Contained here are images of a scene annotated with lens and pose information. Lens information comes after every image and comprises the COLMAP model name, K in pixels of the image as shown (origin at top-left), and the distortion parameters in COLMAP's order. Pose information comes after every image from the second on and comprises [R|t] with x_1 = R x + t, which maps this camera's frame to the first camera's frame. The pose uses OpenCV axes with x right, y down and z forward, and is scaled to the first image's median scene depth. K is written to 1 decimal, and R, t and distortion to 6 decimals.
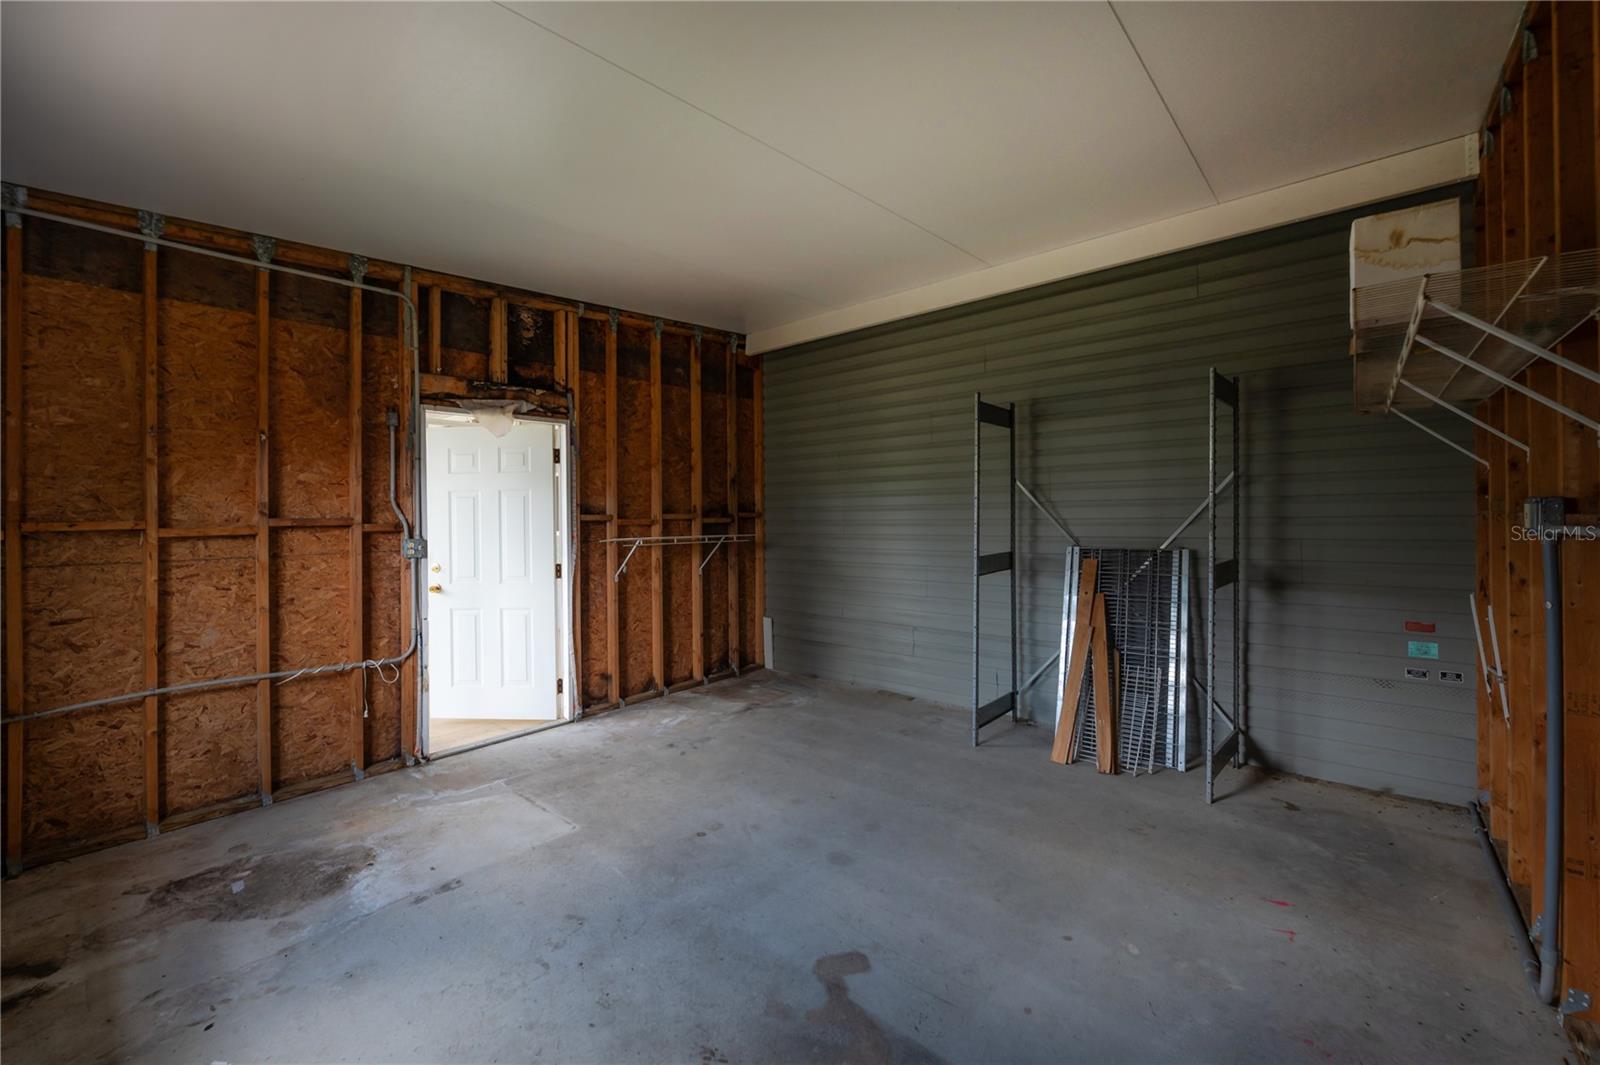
lens RADIAL K [[639.7, 0, 808.5], [0, 639.7, 526.9], [0, 0, 1]] dist [-0.009223, 0.000264]
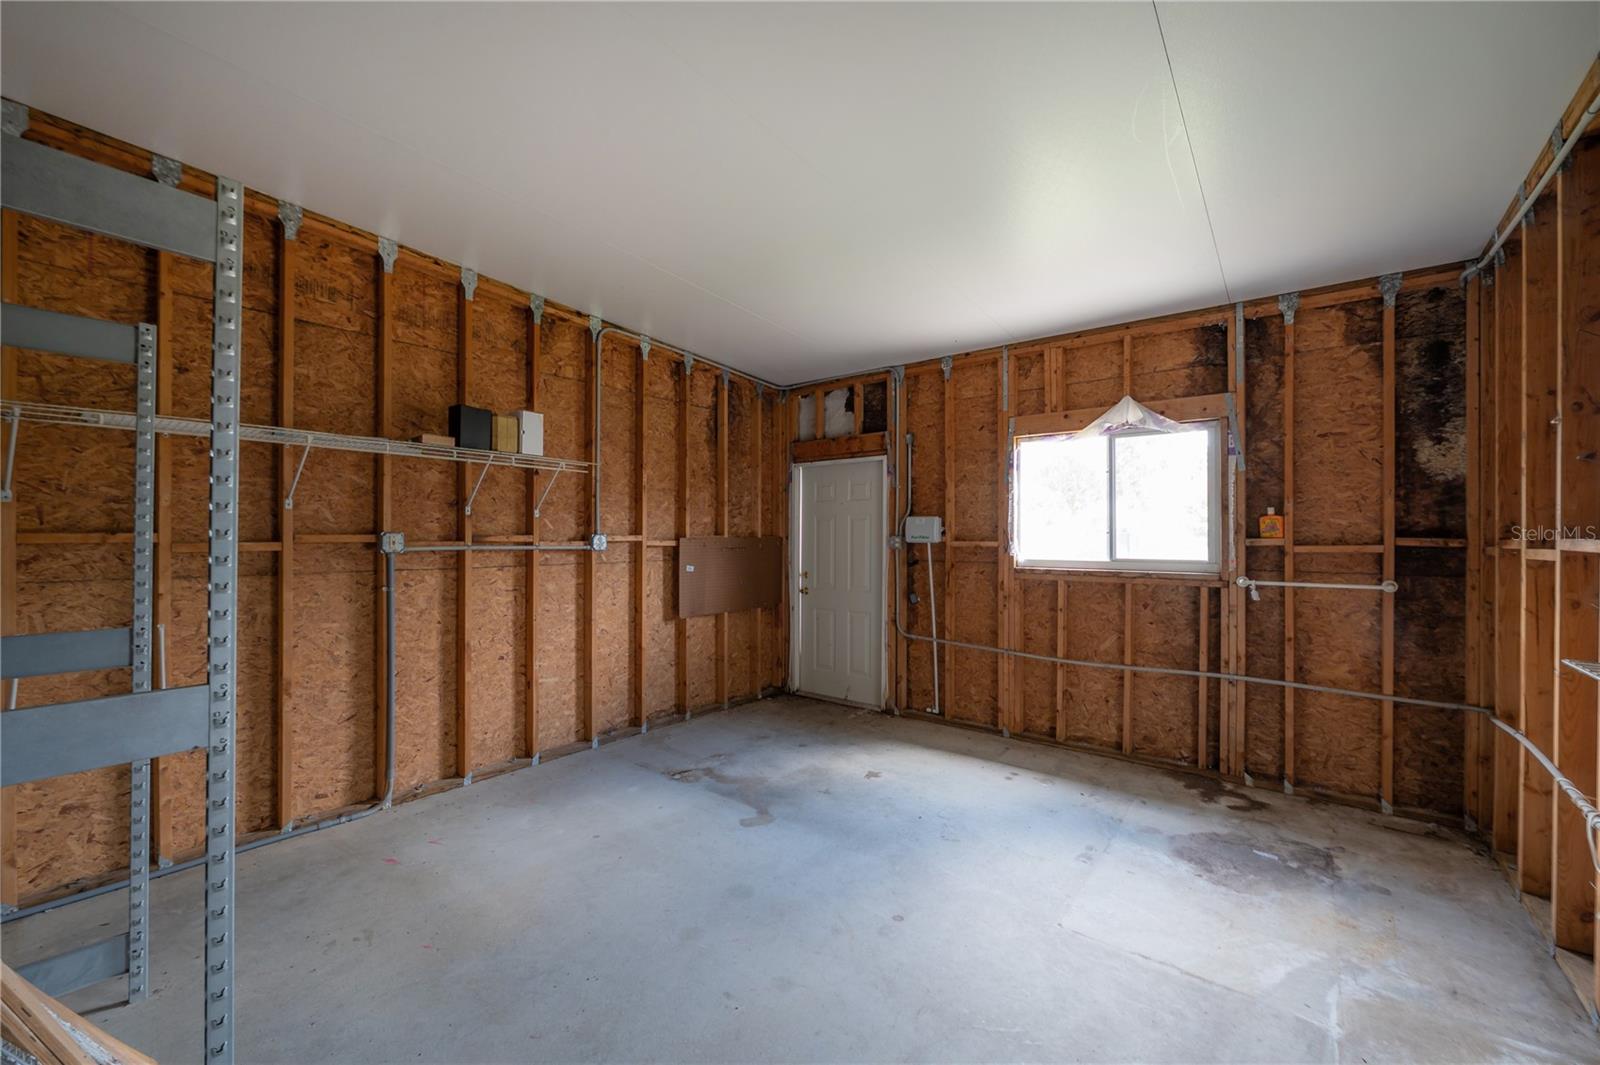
lens RADIAL K [[639.7, 0, 808.5], [0, 639.7, 526.9], [0, 0, 1]] dist [-0.009223, 0.000264]
pose [[-0.999834, 0.009874, -0.015300, -0.048707], [0.009771, 0.999929, 0.006781, -0.049995], [0.015366, 0.006631, -0.999860, 2.133717]]
